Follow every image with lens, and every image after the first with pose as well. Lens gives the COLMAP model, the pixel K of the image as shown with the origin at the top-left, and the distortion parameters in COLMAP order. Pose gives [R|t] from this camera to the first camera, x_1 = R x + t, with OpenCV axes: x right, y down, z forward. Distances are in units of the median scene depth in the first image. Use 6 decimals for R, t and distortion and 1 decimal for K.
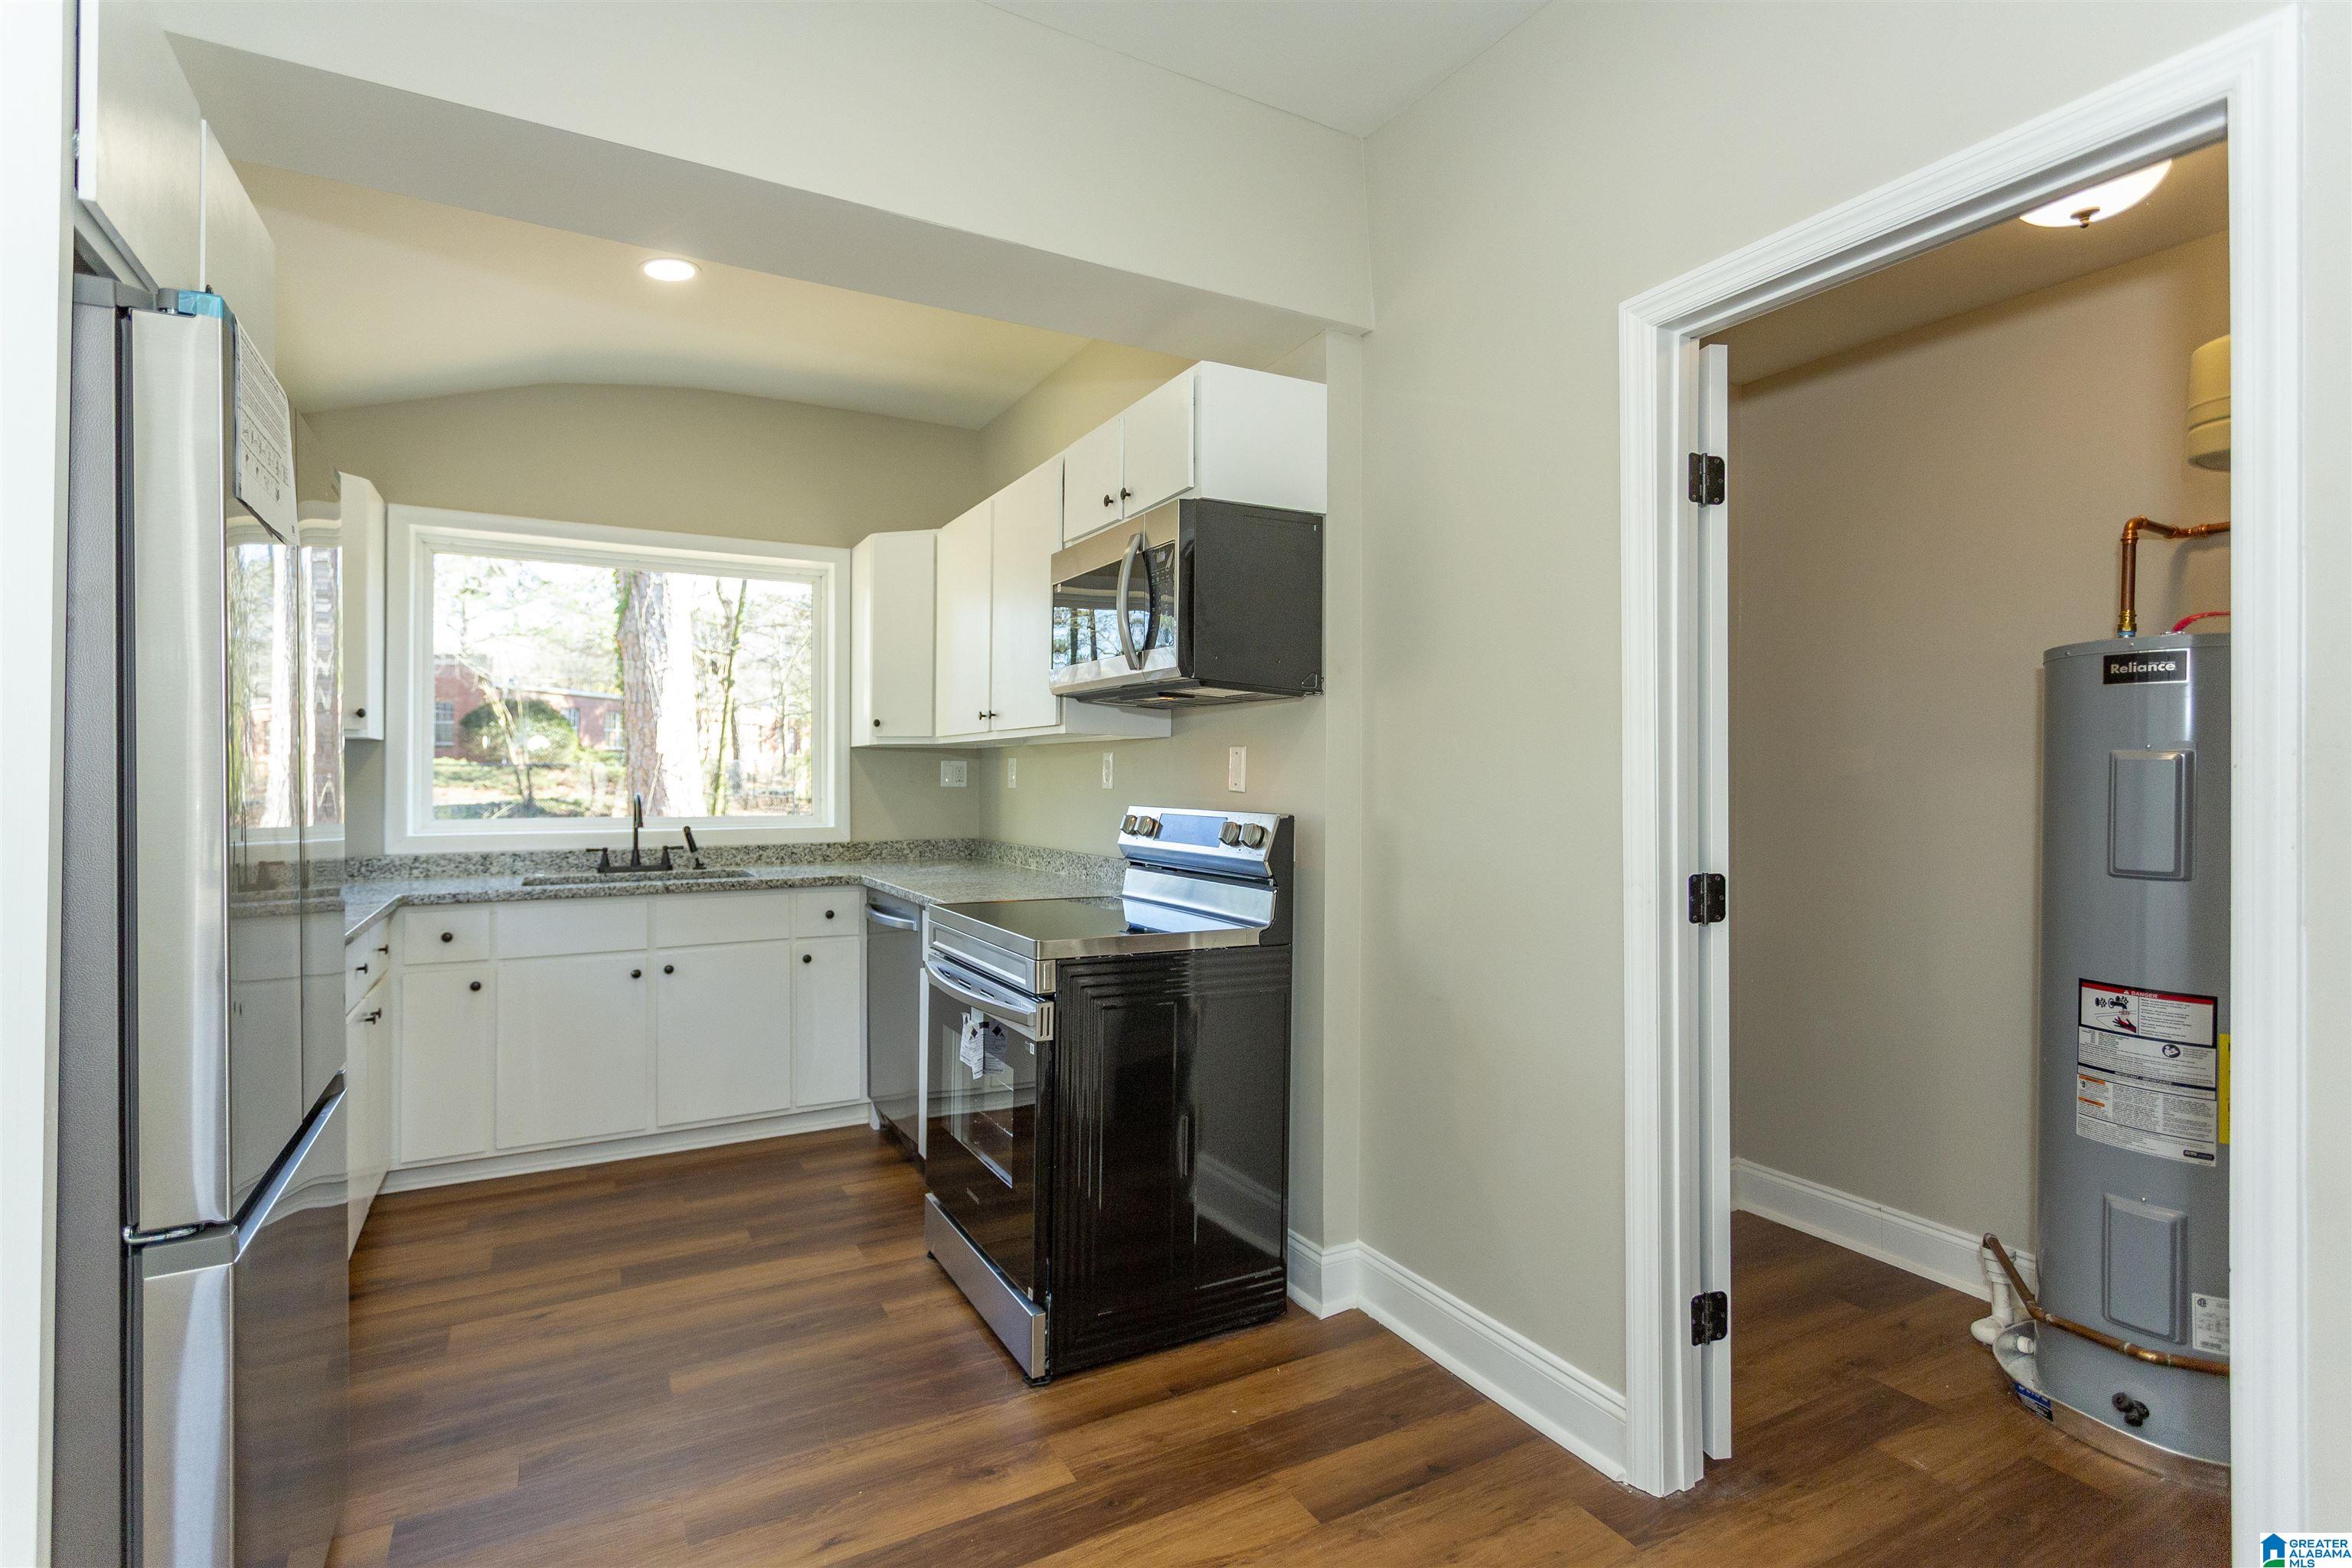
lens RADIAL K [[1116.4, 0, 1160.9], [0, 1116.4, 769.2], [0, 0, 1]] dist [0.002902, 0.000764]
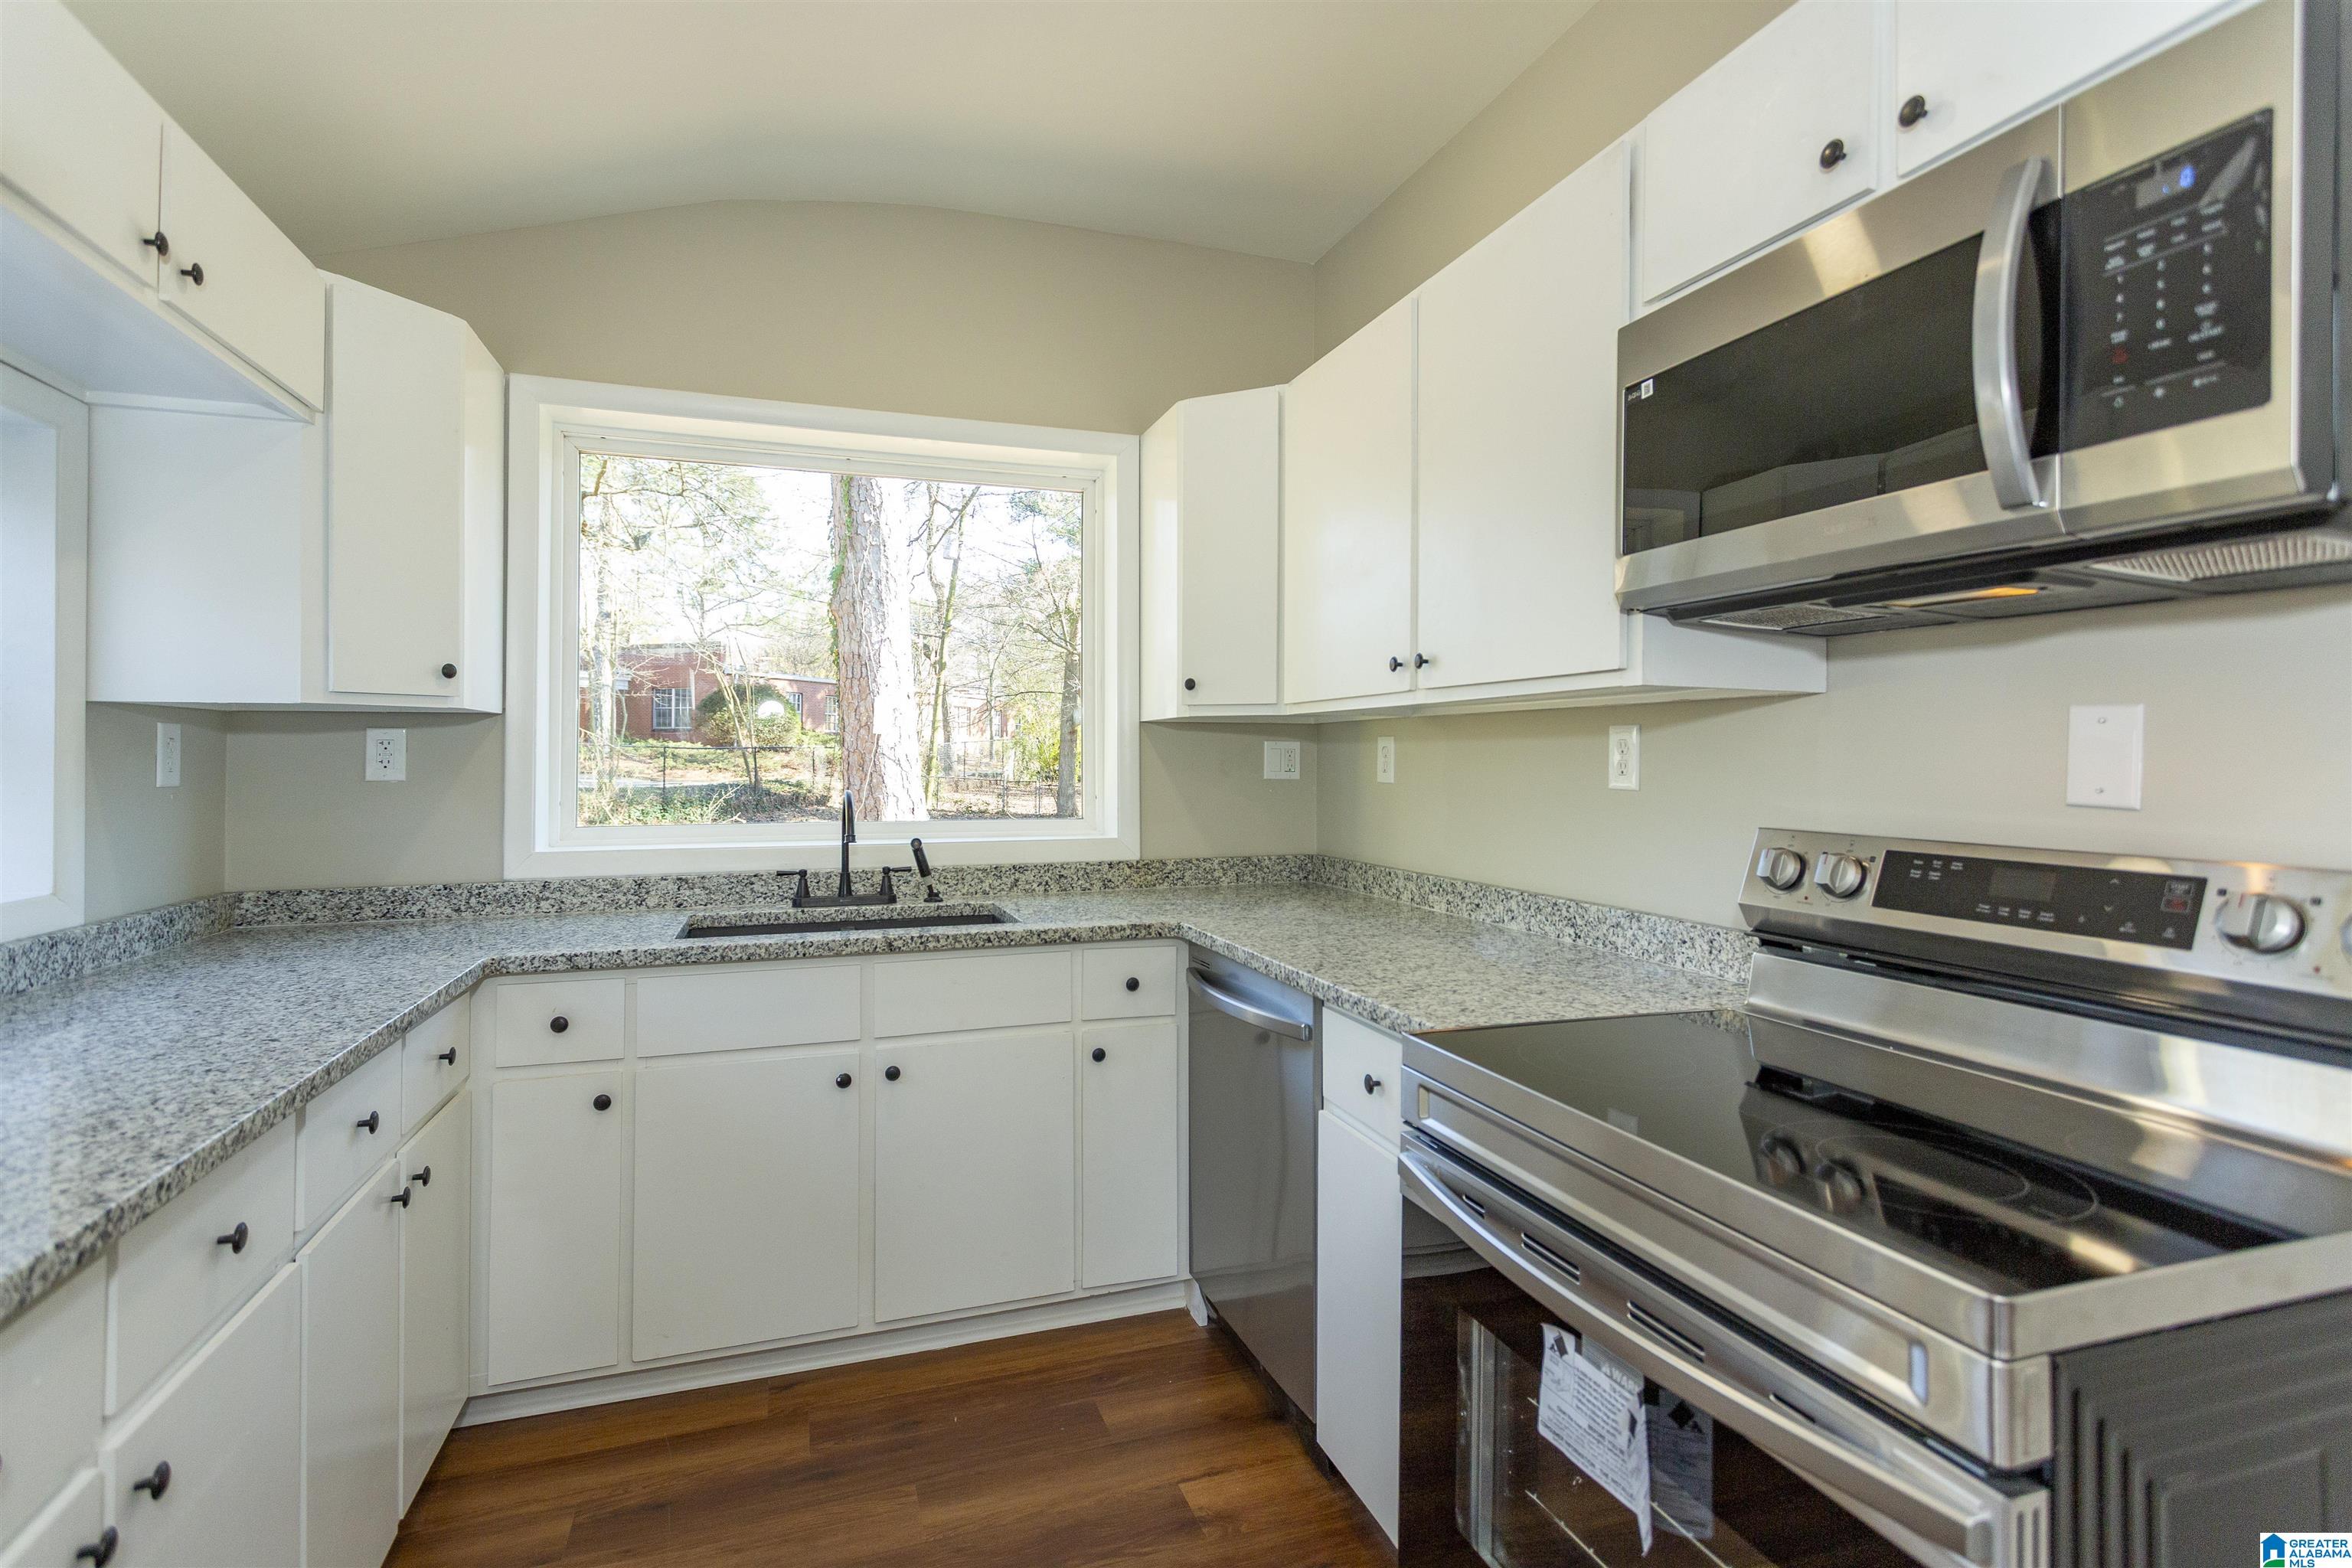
lens RADIAL K [[1116.4, 0, 1167.6], [0, 1116.4, 746.3], [0, 0, 1]] dist [0.002902, 0.000764]
pose [[0.986333, -0.000109, -0.164763, -0.184254], [-0.000800, 0.999985, -0.005454, -0.001711], [0.164761, 0.005511, 0.986318, 0.403918]]
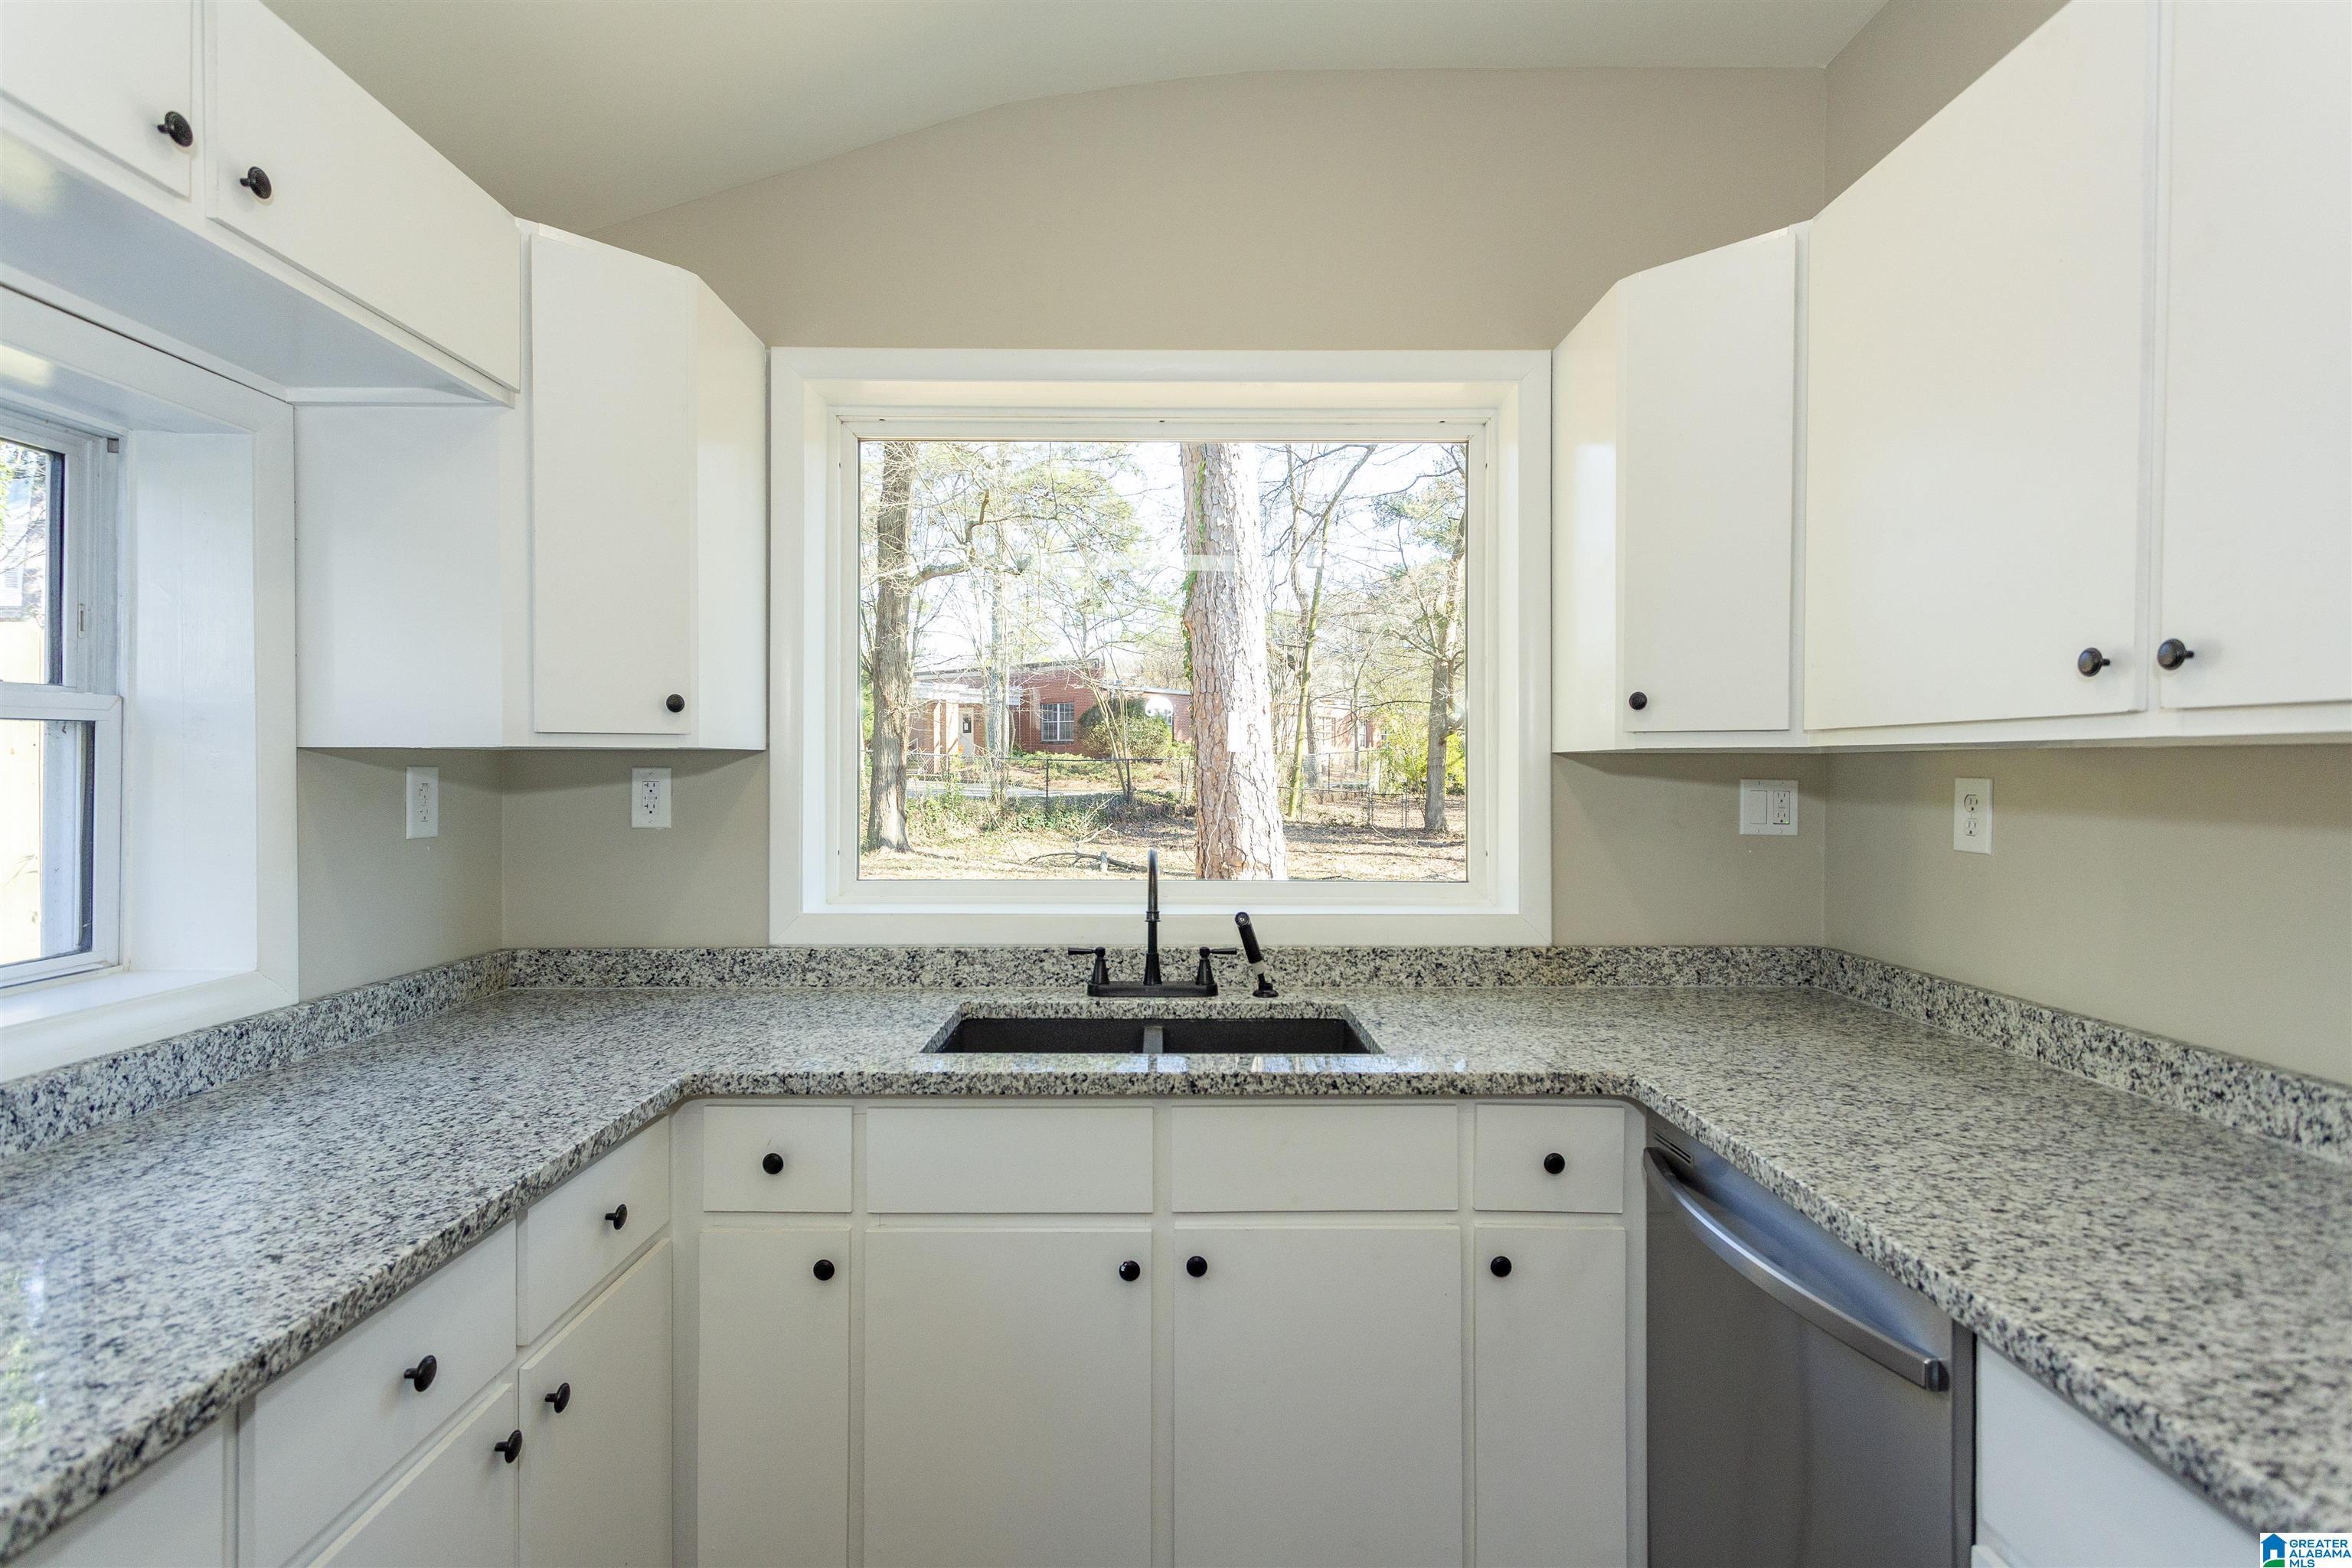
lens RADIAL K [[1116.4, 0, 1150.2], [0, 1116.4, 773.7], [0, 0, 1]] dist [0.002902, 0.000764]
pose [[0.875369, 0.006886, -0.483406, -0.244553], [-0.001815, 0.999938, 0.010958, -0.020554], [0.483452, -0.008715, 0.875328, 0.606689]]
